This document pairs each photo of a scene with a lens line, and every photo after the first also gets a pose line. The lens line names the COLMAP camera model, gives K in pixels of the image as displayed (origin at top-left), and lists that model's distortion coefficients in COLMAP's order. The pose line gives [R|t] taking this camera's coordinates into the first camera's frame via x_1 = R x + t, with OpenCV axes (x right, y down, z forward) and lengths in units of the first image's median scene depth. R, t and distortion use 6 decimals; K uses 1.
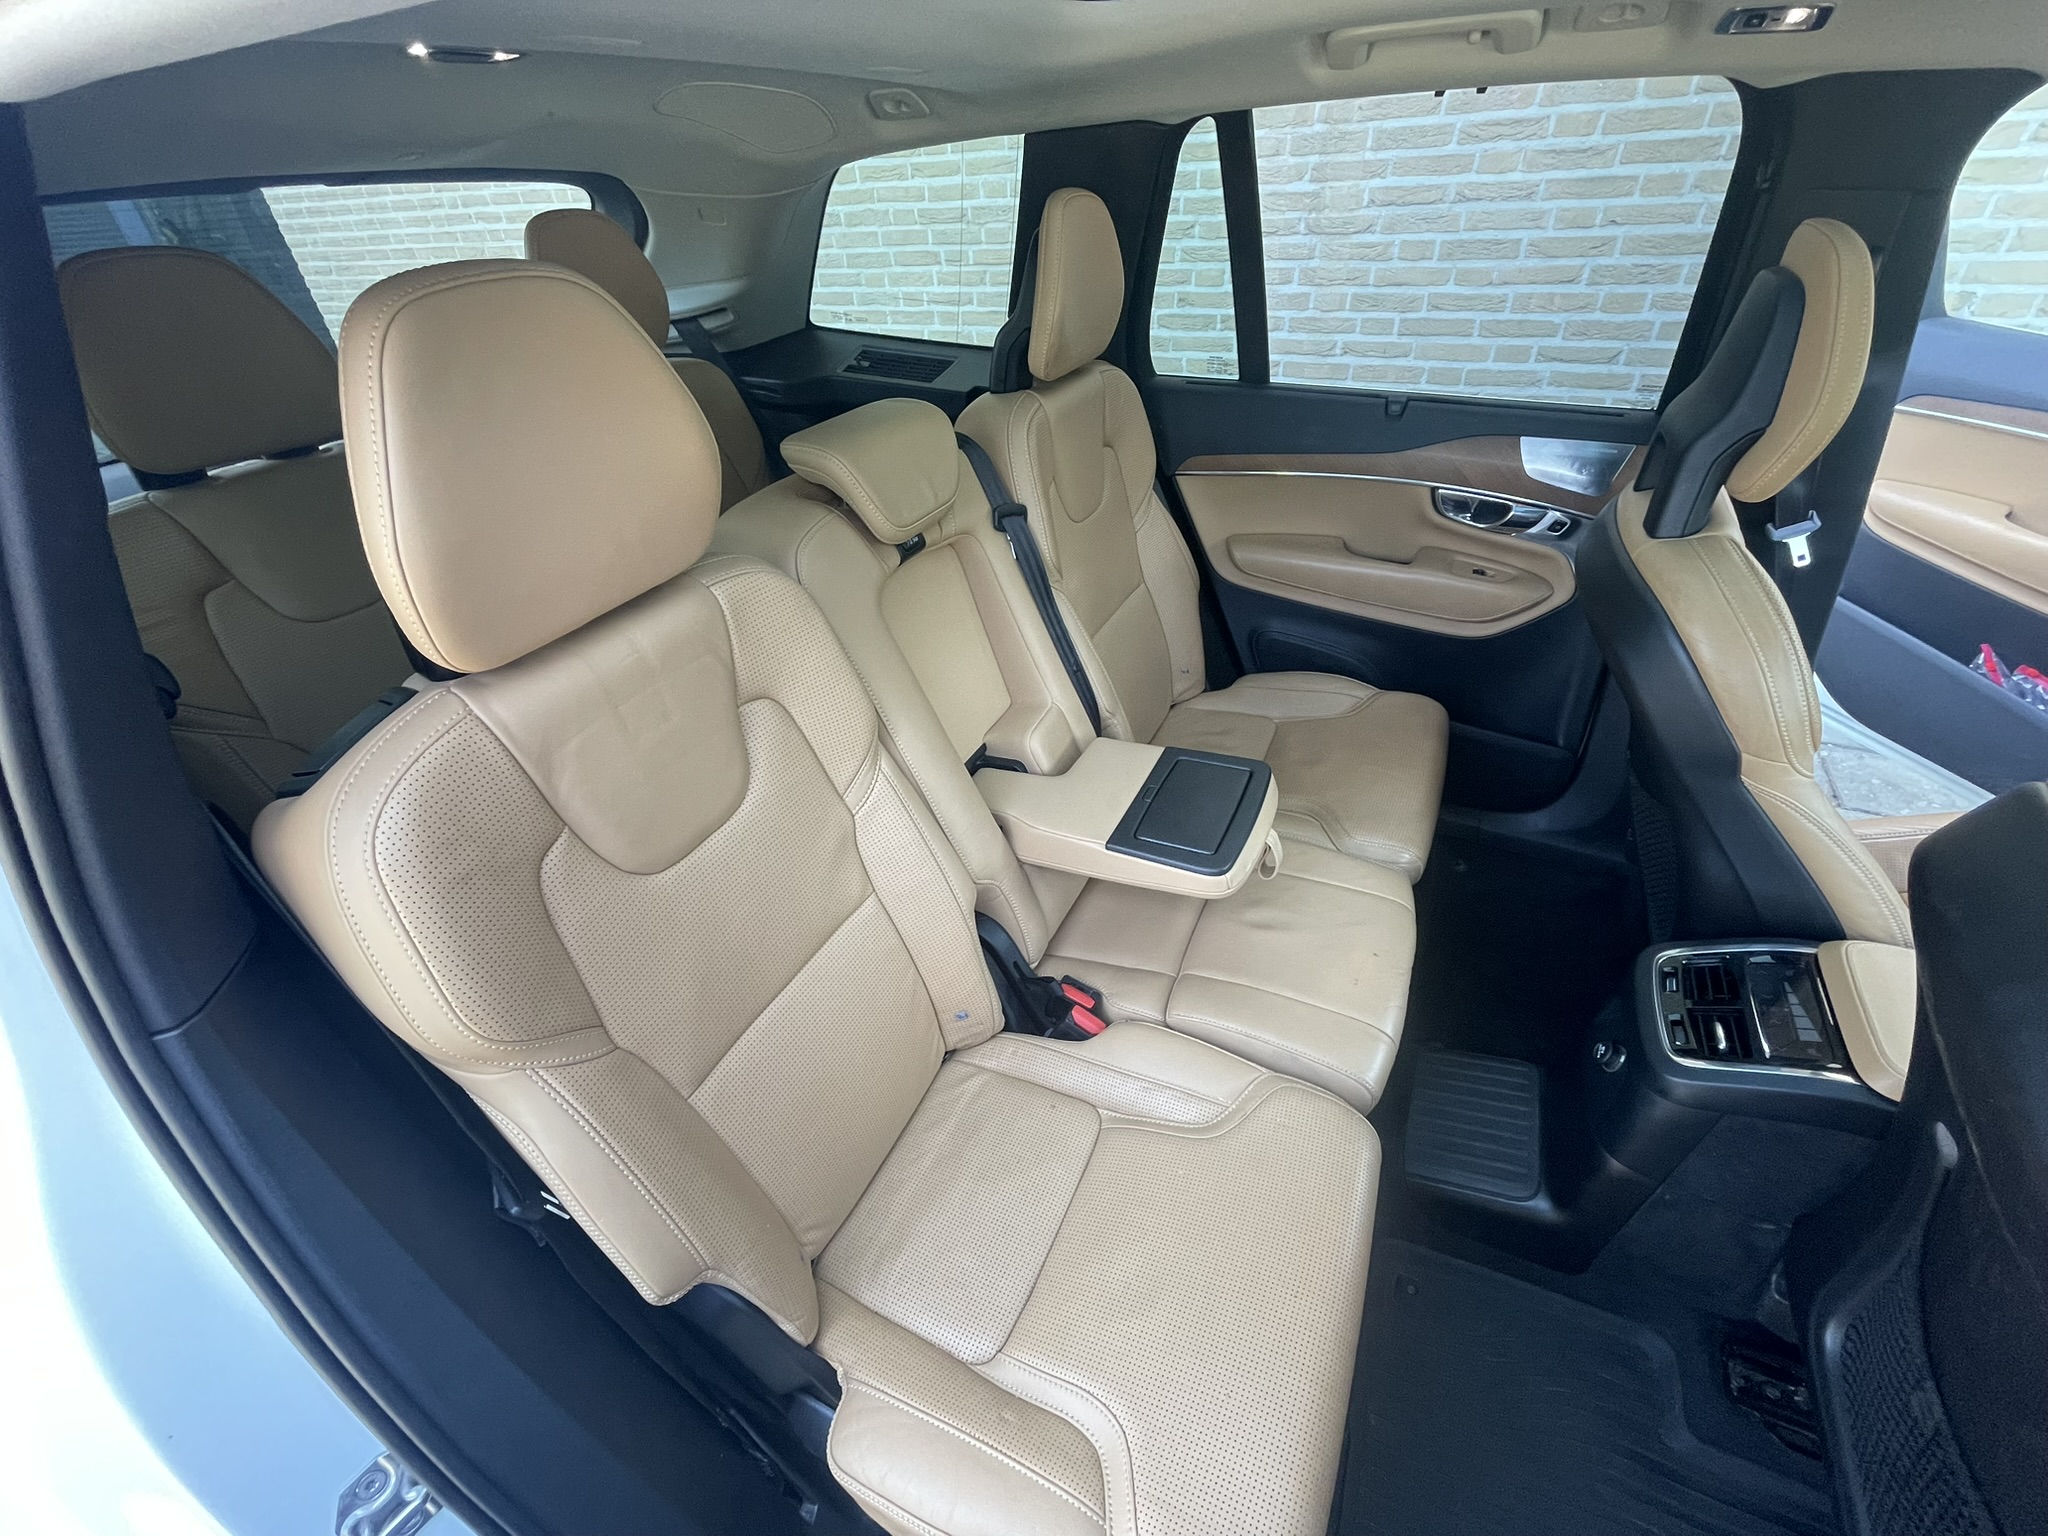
lens RADIAL K [[798.0, 0, 1017.9], [0, 798.0, 772.1], [0, 0, 1]] dist [-0.003100, 0.000280]
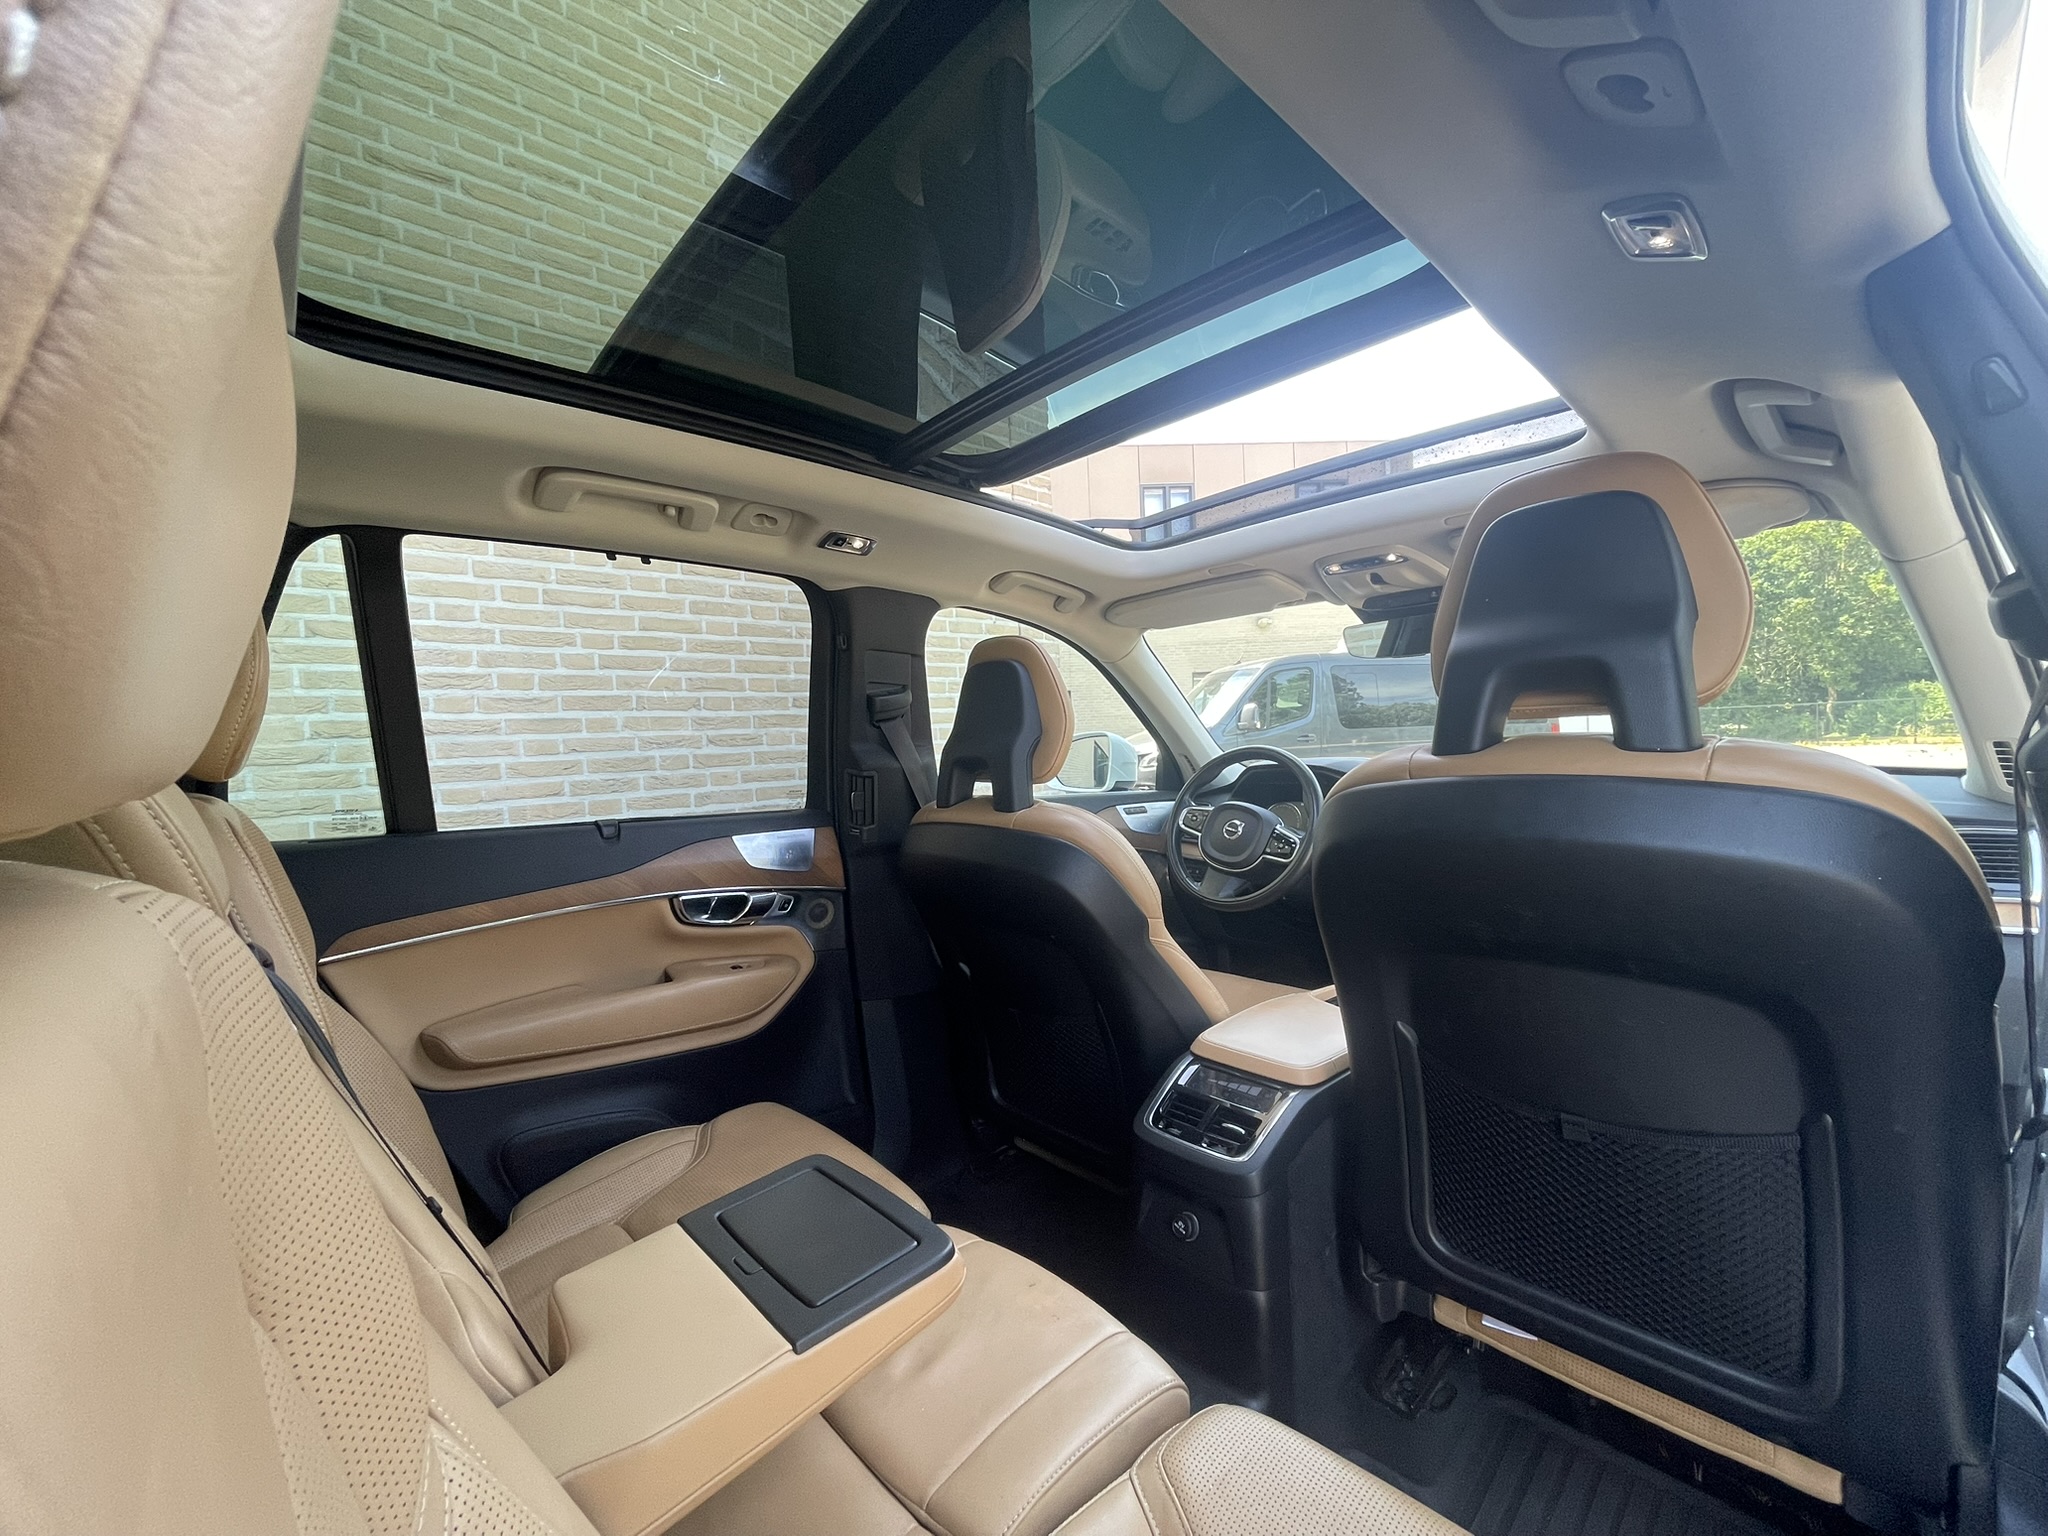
lens RADIAL K [[822.1, 0, 1026.7], [0, 822.1, 767.6], [0, 0, 1]] dist [-0.001225, -0.000395]
pose [[0.355482, 0.006358, 0.934661, -0.223222], [0.580407, 0.782318, -0.226069, -0.002956], [-0.732639, 0.622847, 0.274410, 0.263094]]
